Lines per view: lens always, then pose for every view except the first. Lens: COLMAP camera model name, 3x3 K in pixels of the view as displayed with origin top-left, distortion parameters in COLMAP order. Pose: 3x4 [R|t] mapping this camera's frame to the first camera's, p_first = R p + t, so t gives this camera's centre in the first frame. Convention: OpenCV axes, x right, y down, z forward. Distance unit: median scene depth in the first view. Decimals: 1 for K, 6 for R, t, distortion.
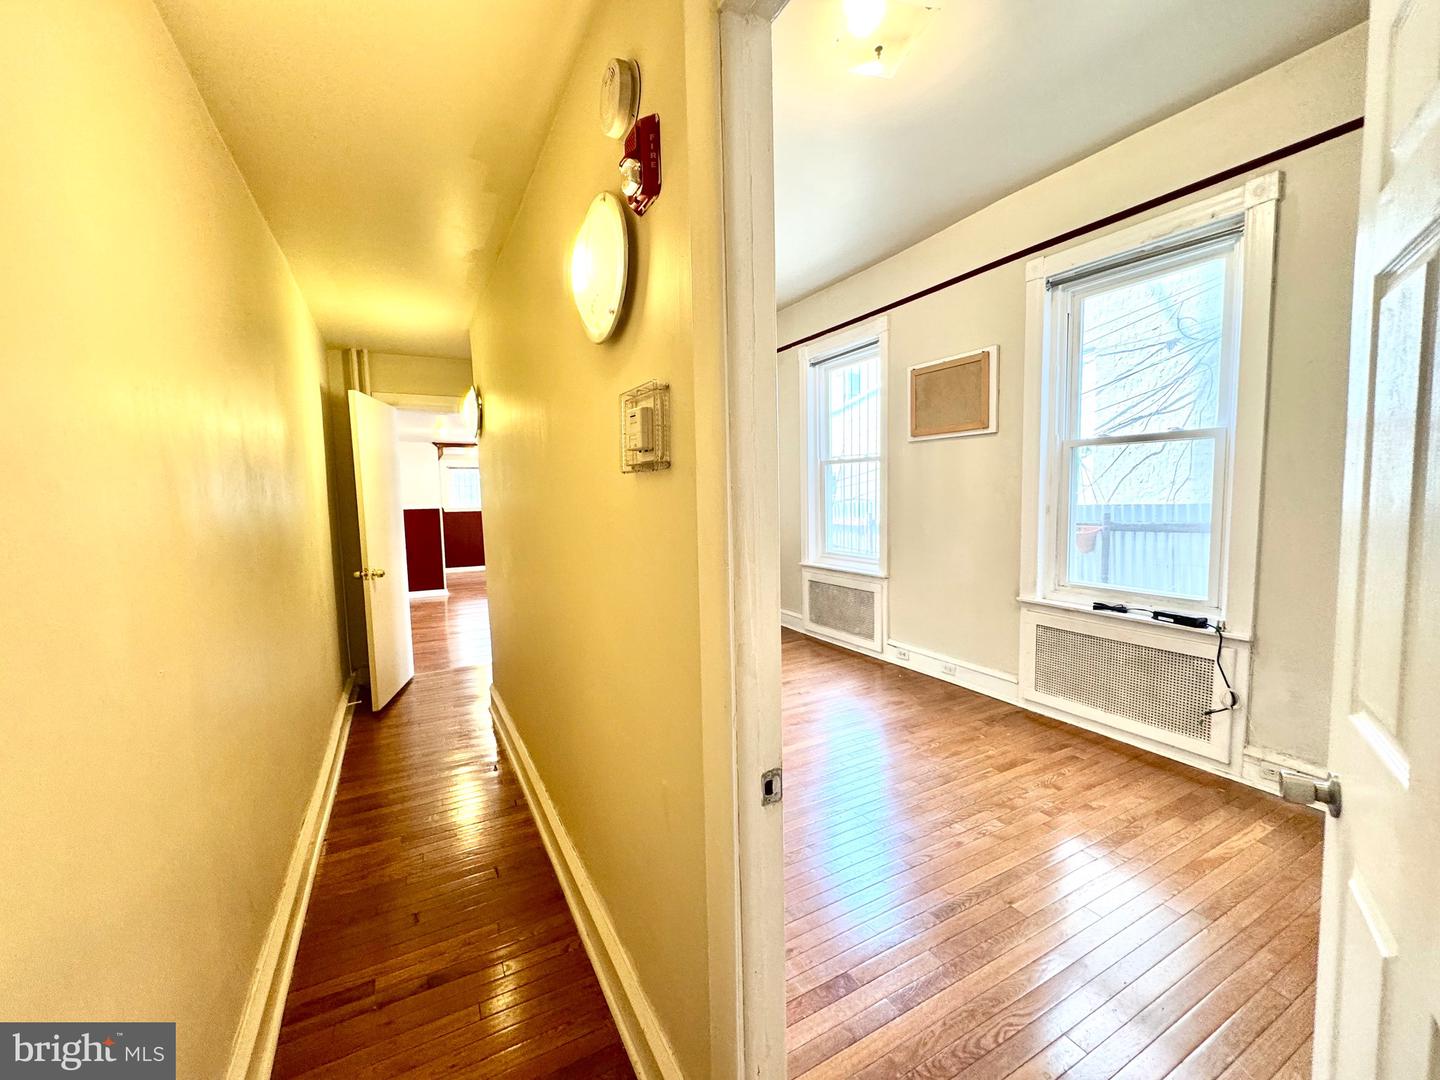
lens RADIAL K [[575.6, 0, 719.8], [0, 575.6, 538.5], [0, 0, 1]] dist [-0.001649, 0.000455]
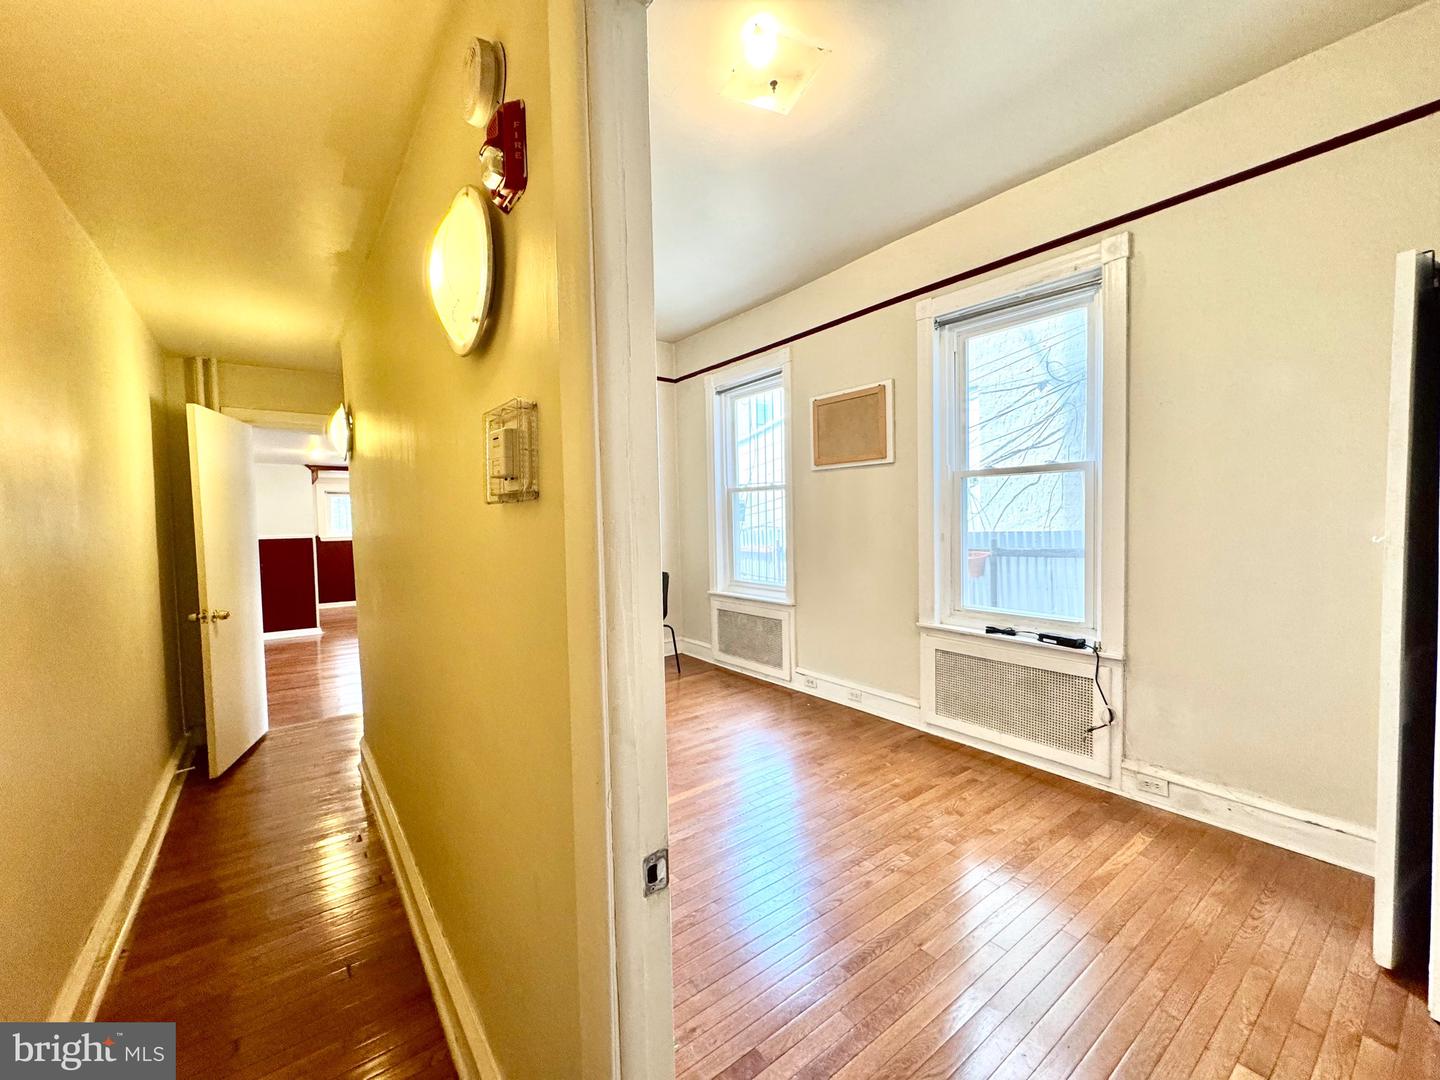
lens RADIAL K [[577.1, 0, 718.7], [0, 577.1, 539.1], [0, 0, 1]] dist [-0.000574, 0.000132]
pose [[0.988670, -0.005770, 0.149996, 0.016080], [0.012492, 0.998958, -0.043905, -0.006510], [-0.149586, 0.045281, 0.987711, 0.033648]]
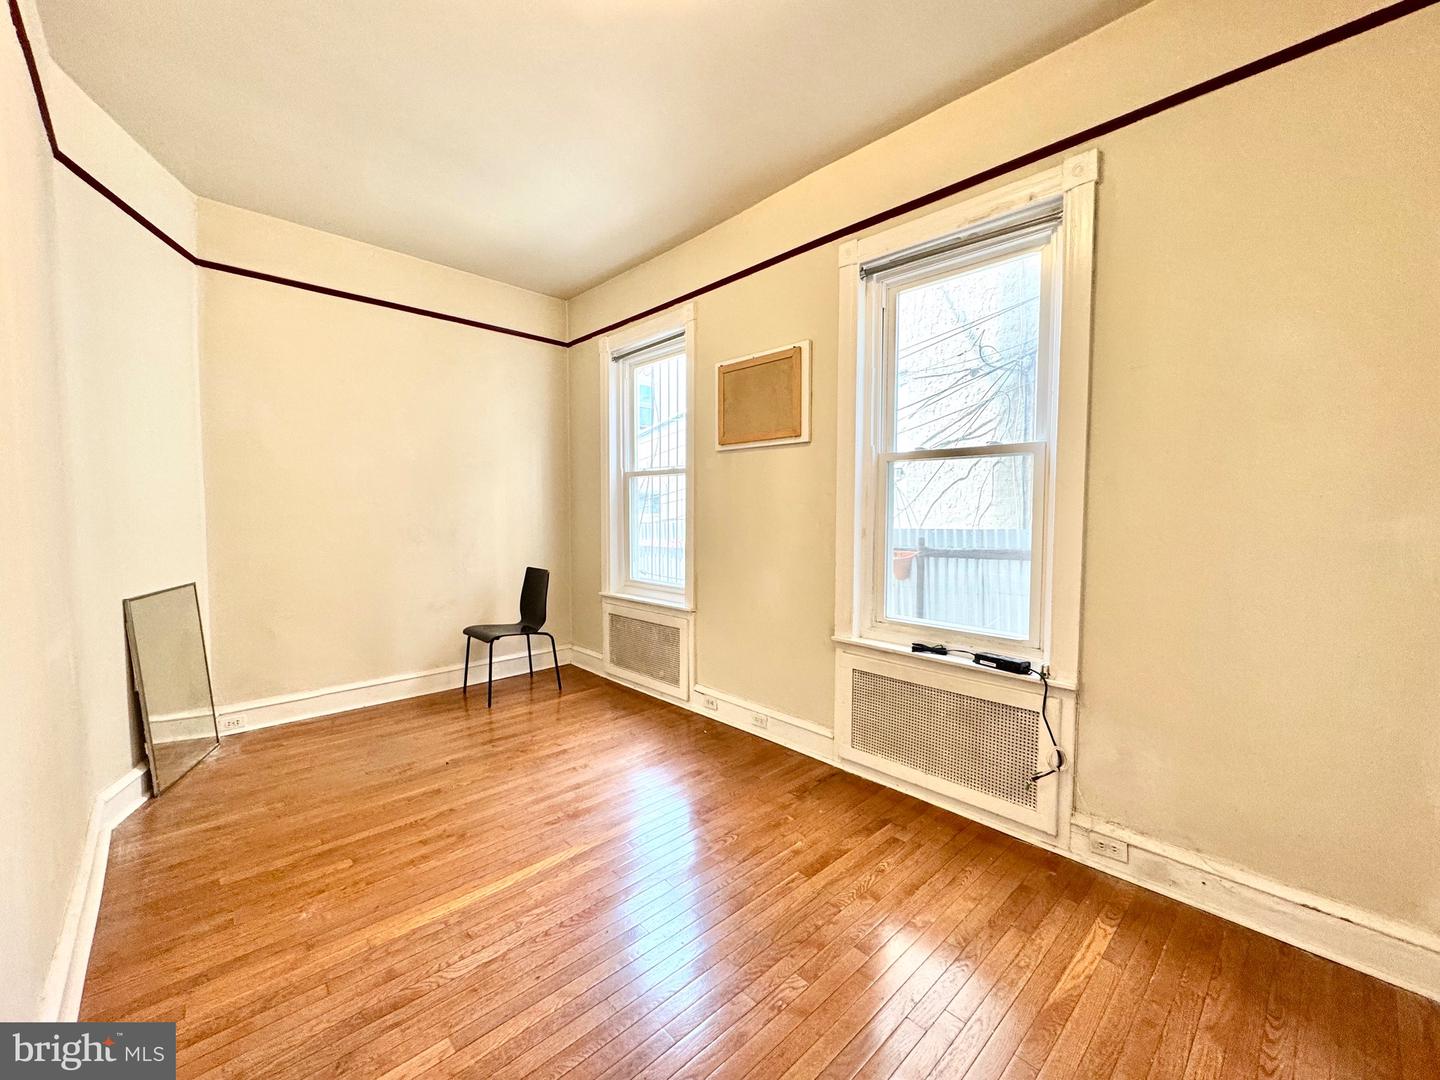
lens RADIAL K [[583.5, 0, 715.8], [0, 583.5, 539.9], [0, 0, 1]] dist [-0.000383, 0.000259]
pose [[0.965510, 0.010564, 0.260153, 0.138471], [-0.002021, 0.999451, -0.033084, -0.011736], [-0.260360, 0.031417, 0.965000, 0.230585]]
